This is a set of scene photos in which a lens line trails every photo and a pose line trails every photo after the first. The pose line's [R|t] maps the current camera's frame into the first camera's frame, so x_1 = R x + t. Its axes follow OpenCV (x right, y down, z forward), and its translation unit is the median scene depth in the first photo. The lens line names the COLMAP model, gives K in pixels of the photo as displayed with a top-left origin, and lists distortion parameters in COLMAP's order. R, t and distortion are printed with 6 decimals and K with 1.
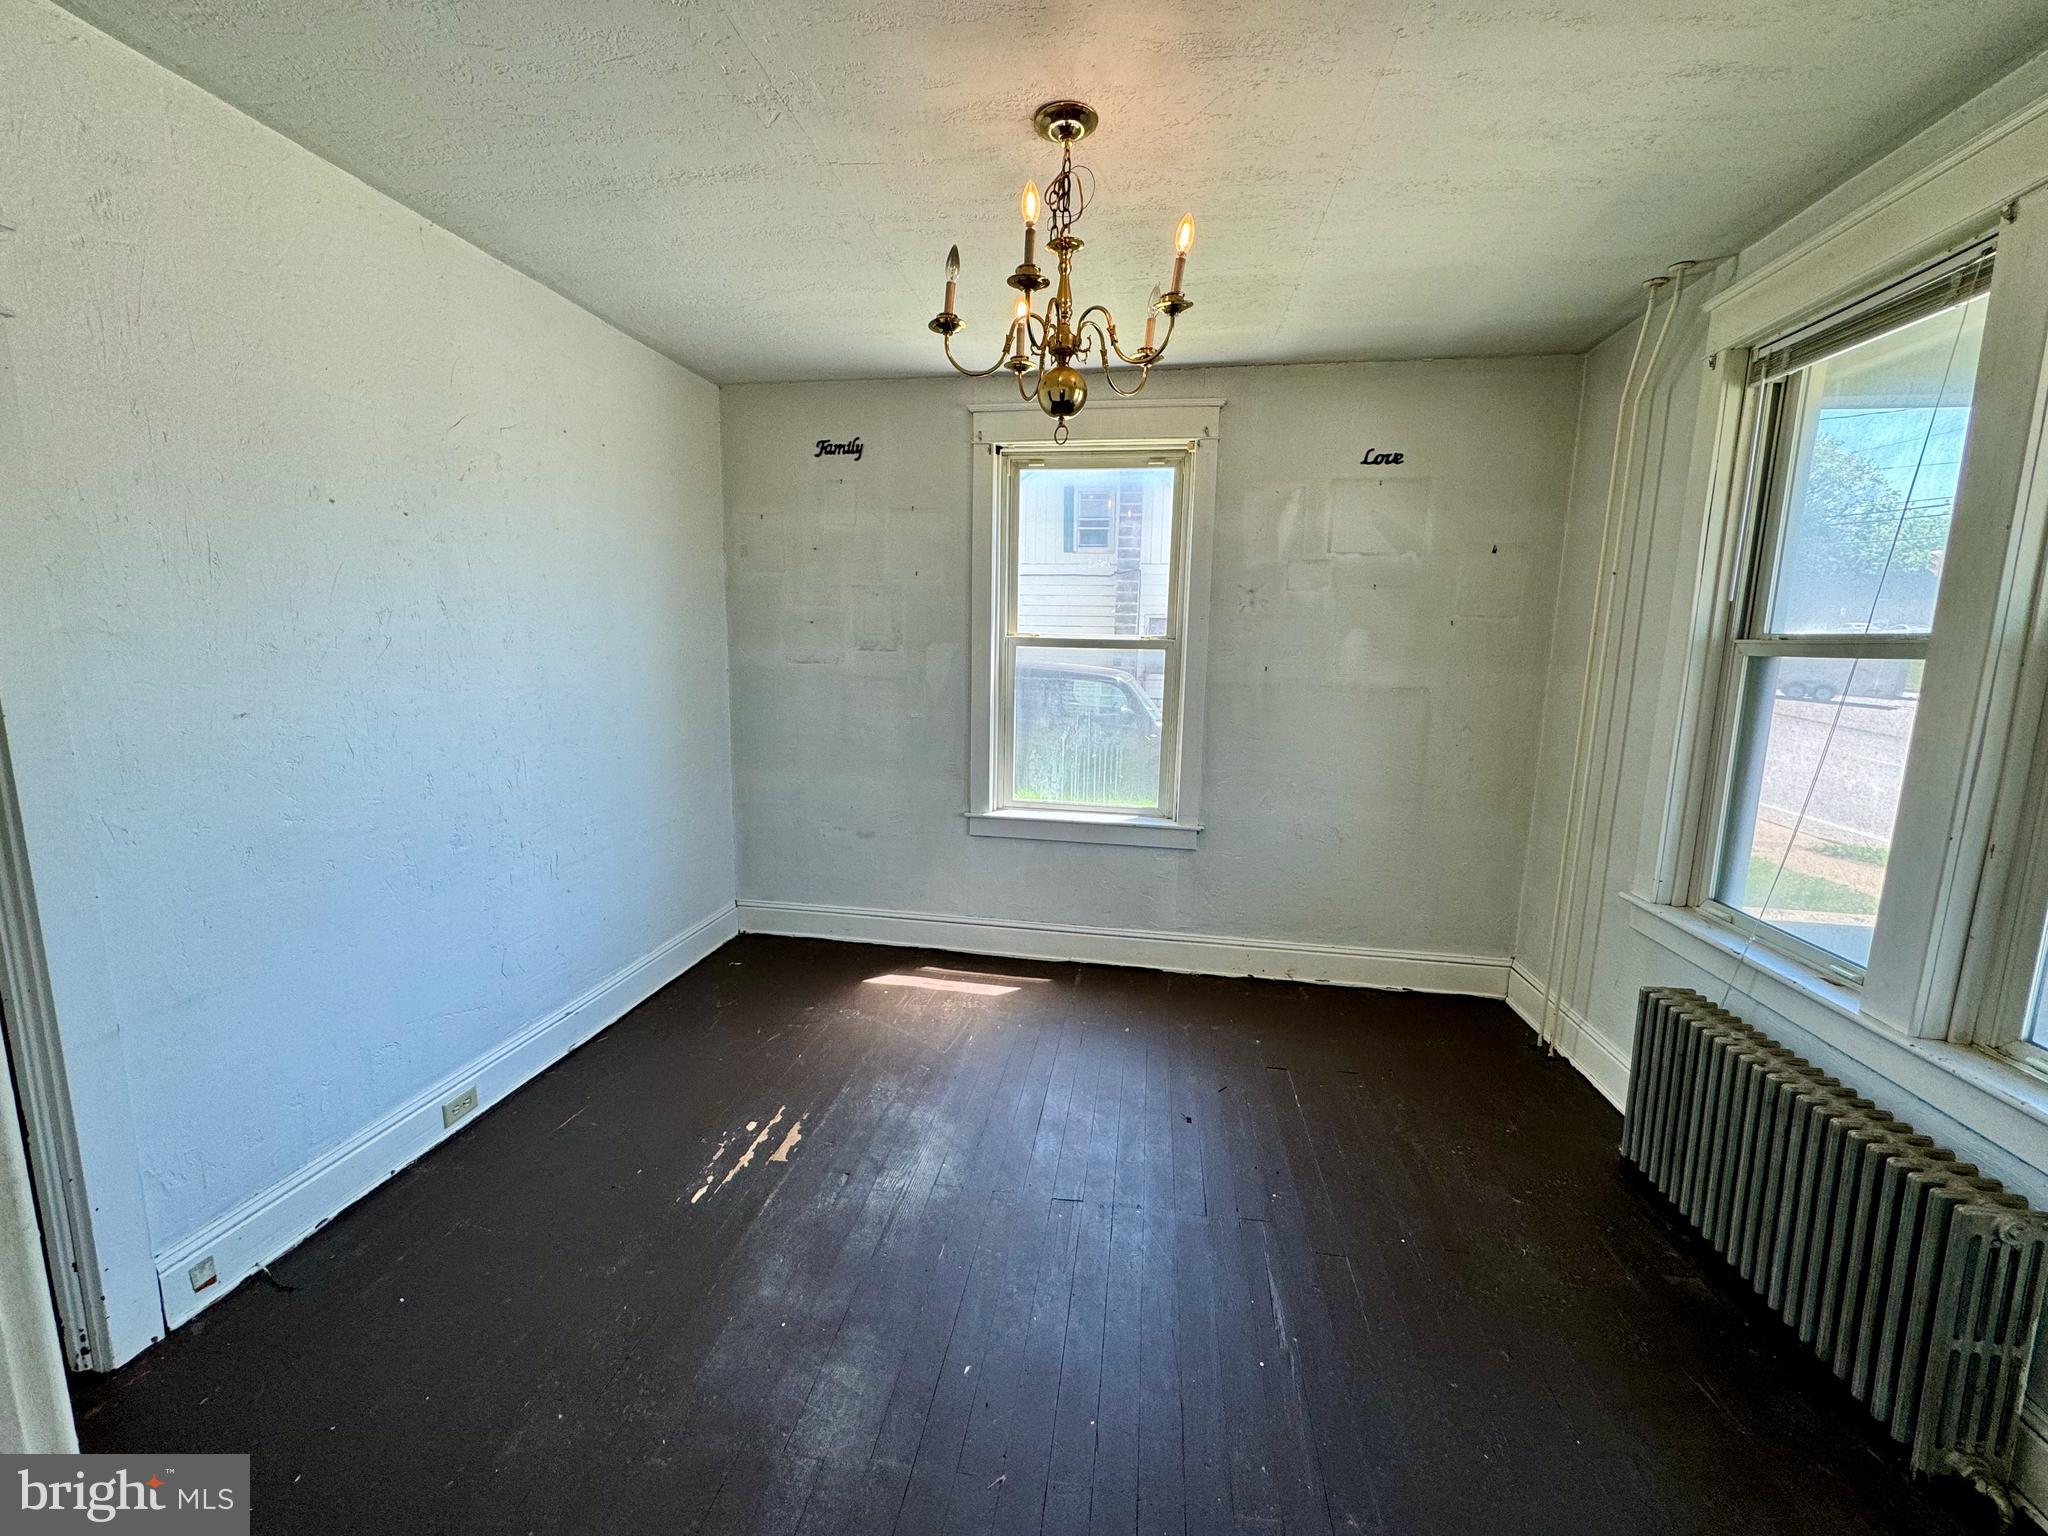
lens RADIAL K [[814.3, 0, 1023.2], [0, 814.3, 760.8], [0, 0, 1]] dist [-0.000652, 0.000005]
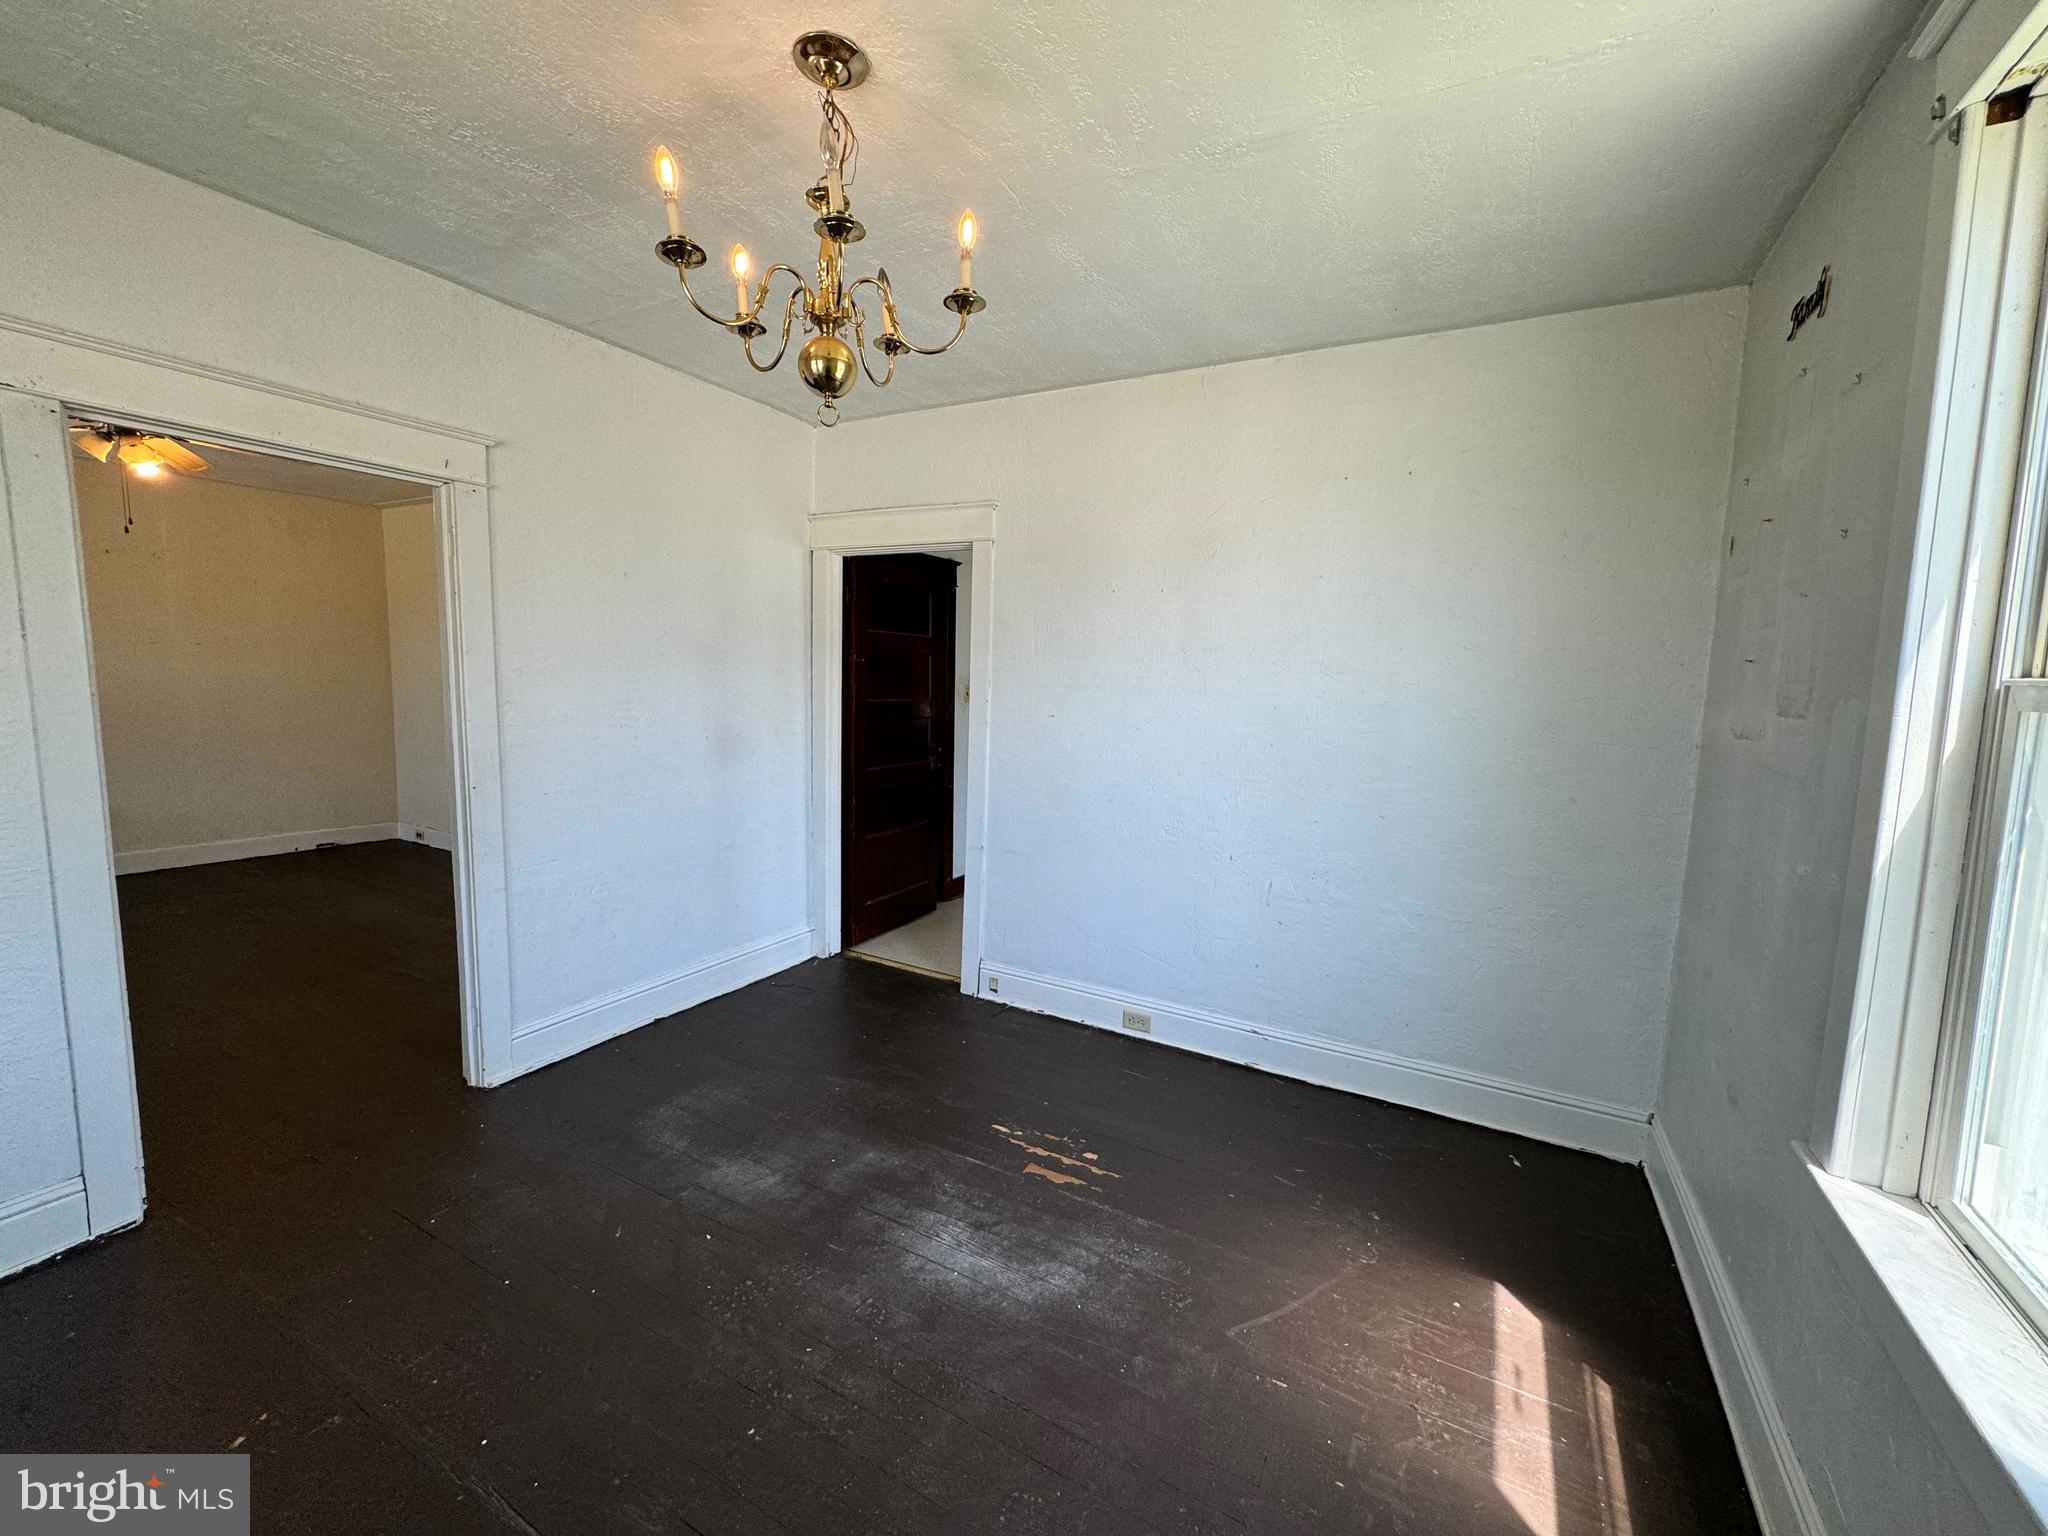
lens RADIAL K [[814.3, 0, 1023.2], [0, 814.3, 760.8], [0, 0, 1]] dist [-0.000652, 0.000005]
pose [[-0.335151, 0.073409, -0.939300, 0.605861], [-0.173060, 0.975200, 0.137964, -0.151271], [0.926134, 0.208794, -0.314135, 1.147327]]
